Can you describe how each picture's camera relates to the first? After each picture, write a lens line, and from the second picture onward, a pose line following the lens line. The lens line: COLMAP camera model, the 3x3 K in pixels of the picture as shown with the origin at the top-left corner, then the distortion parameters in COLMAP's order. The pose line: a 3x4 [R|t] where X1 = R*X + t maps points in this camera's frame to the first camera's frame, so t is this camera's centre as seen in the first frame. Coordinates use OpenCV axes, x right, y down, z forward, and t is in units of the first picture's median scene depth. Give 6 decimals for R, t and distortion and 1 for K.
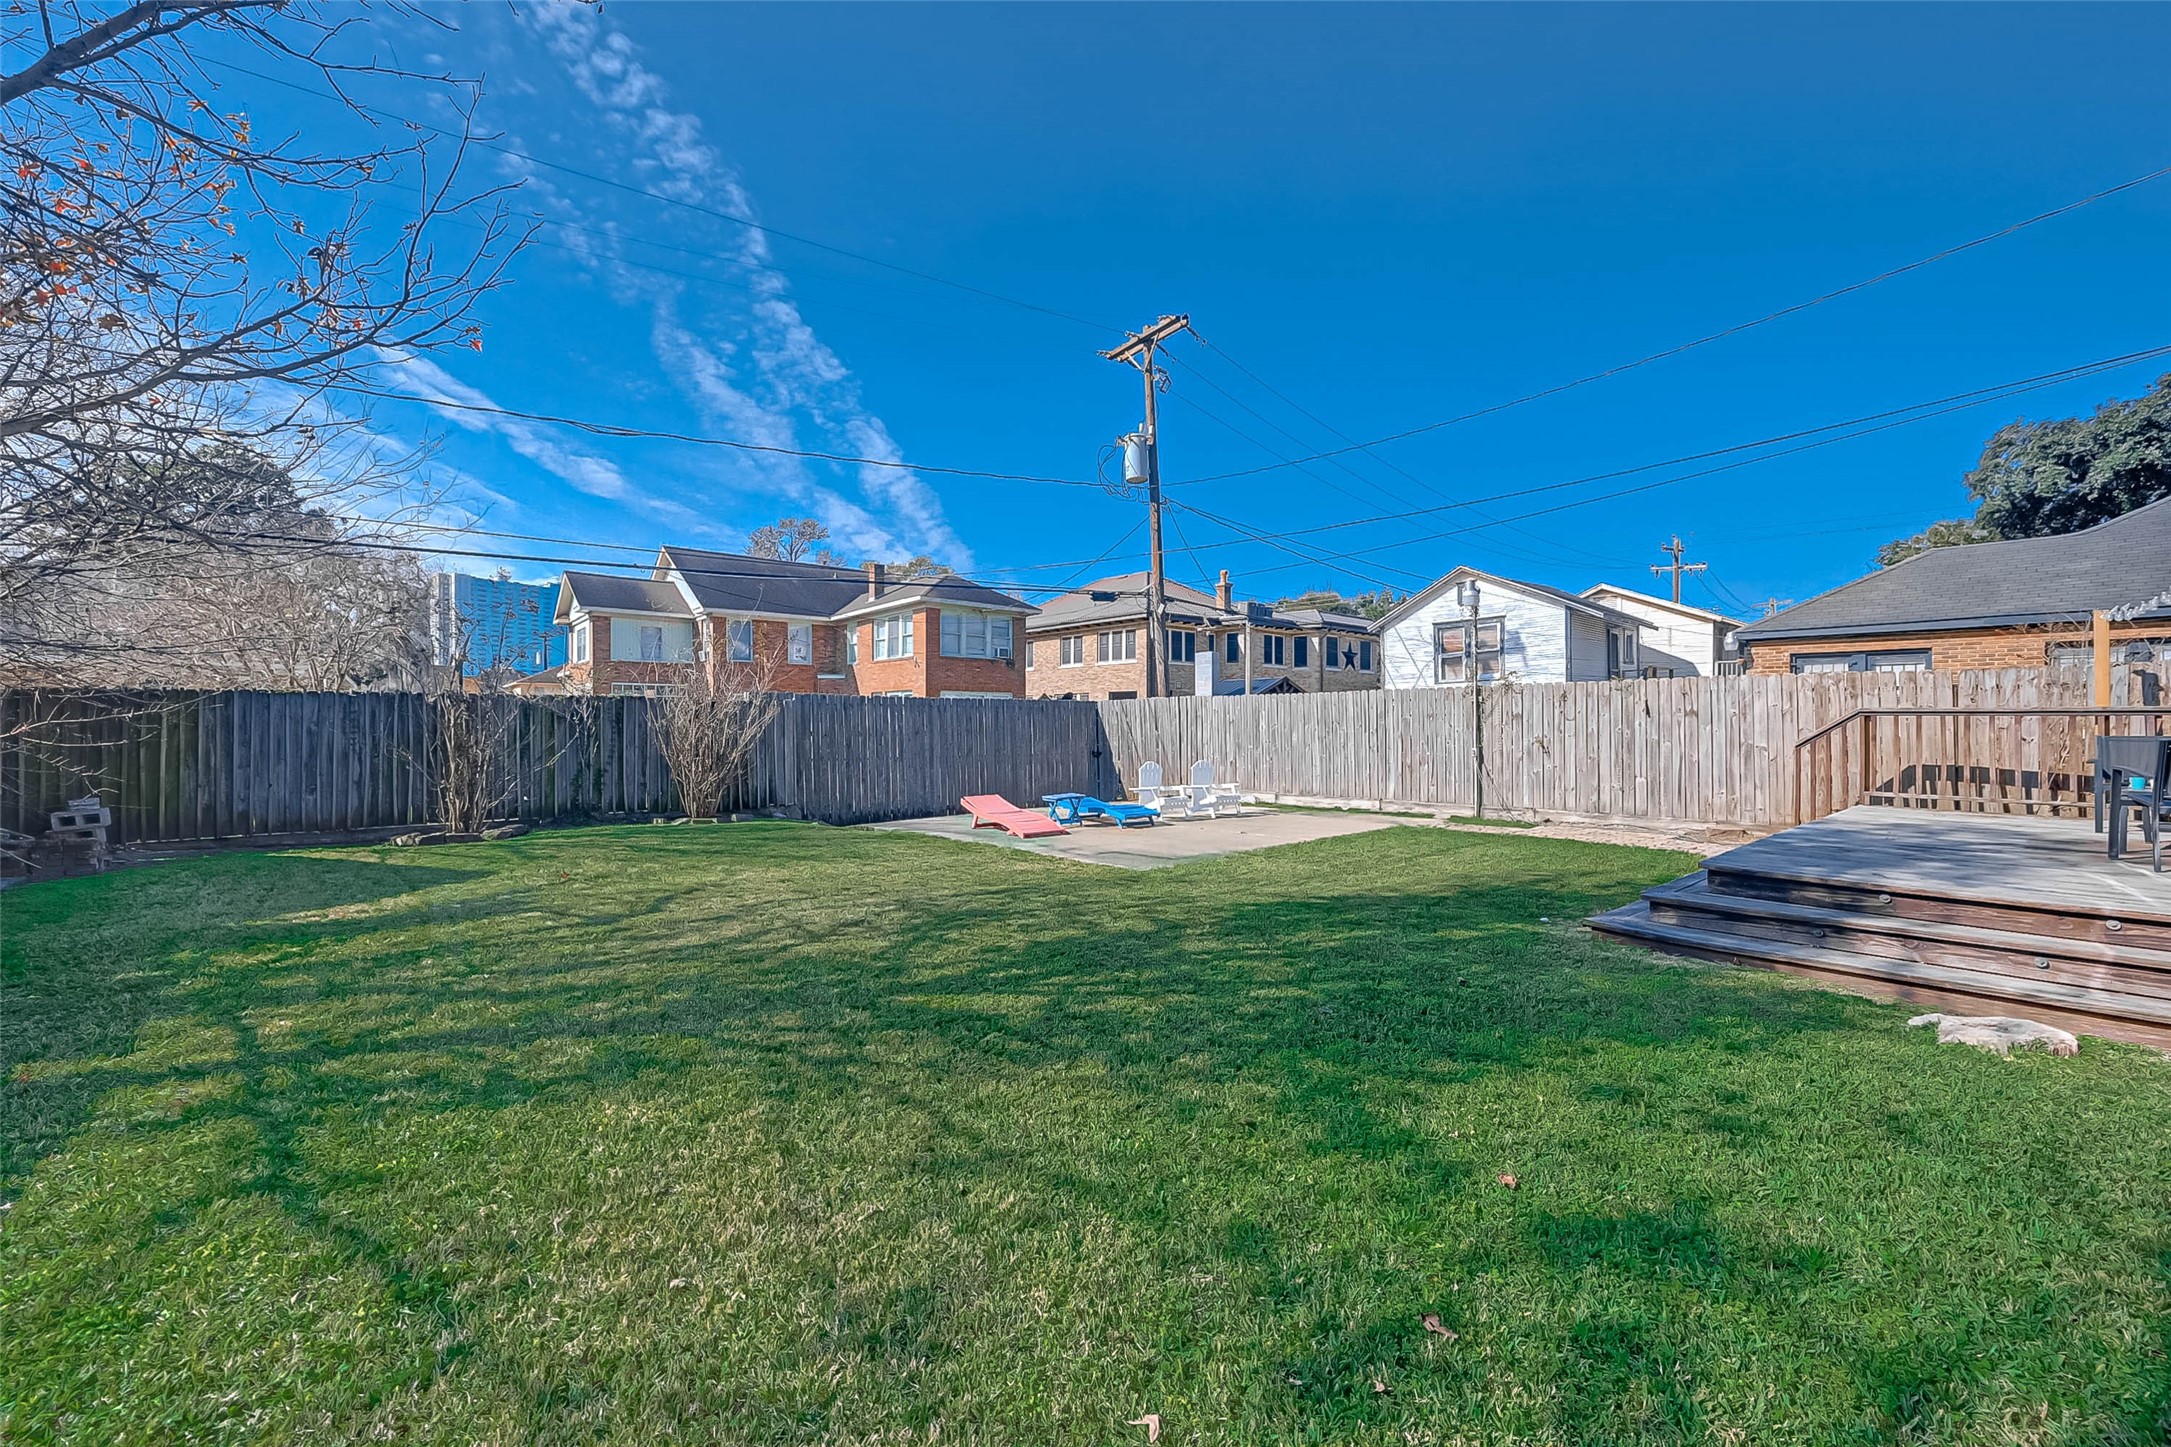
lens RADIAL K [[959.8, 0, 1085.5], [0, 959.8, 723.5], [0, 0, 1]] dist [0.000693, 0.000102]
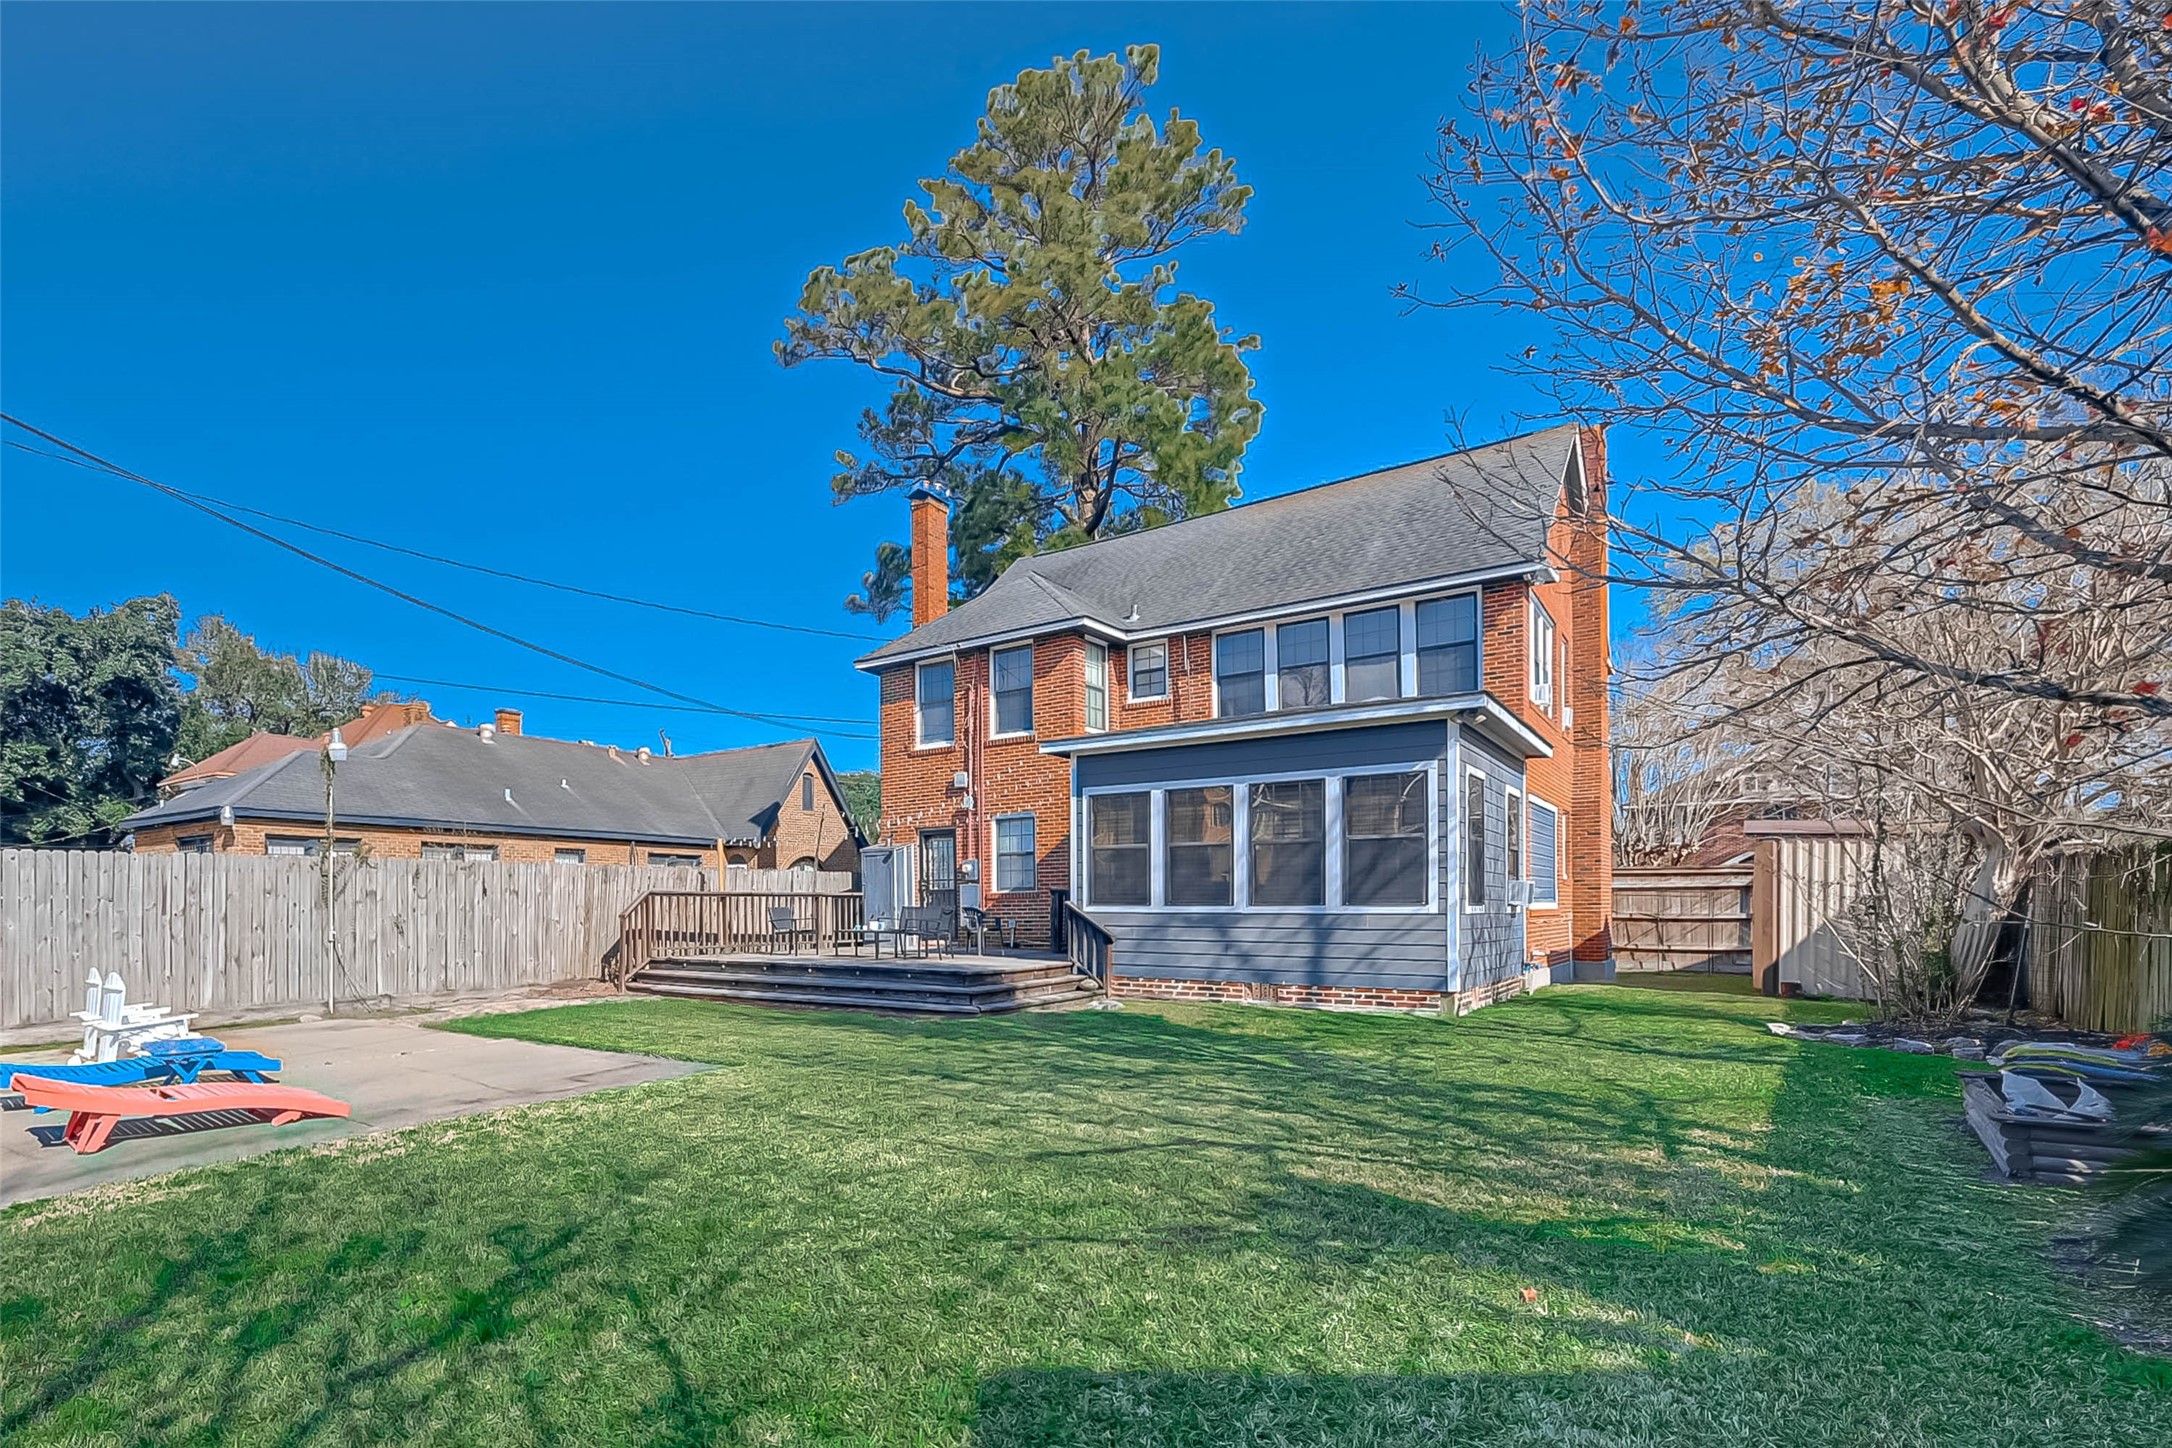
lens RADIAL K [[960.2, 0, 1086.0], [0, 960.2, 724.0], [0, 0, 1]] dist [0.000693, 0.000102]
pose [[-0.376897, 0.171871, 0.910170, -0.702910], [0.005226, 0.983013, -0.183462, 0.005057], [-0.926240, -0.064390, -0.371393, 0.766373]]
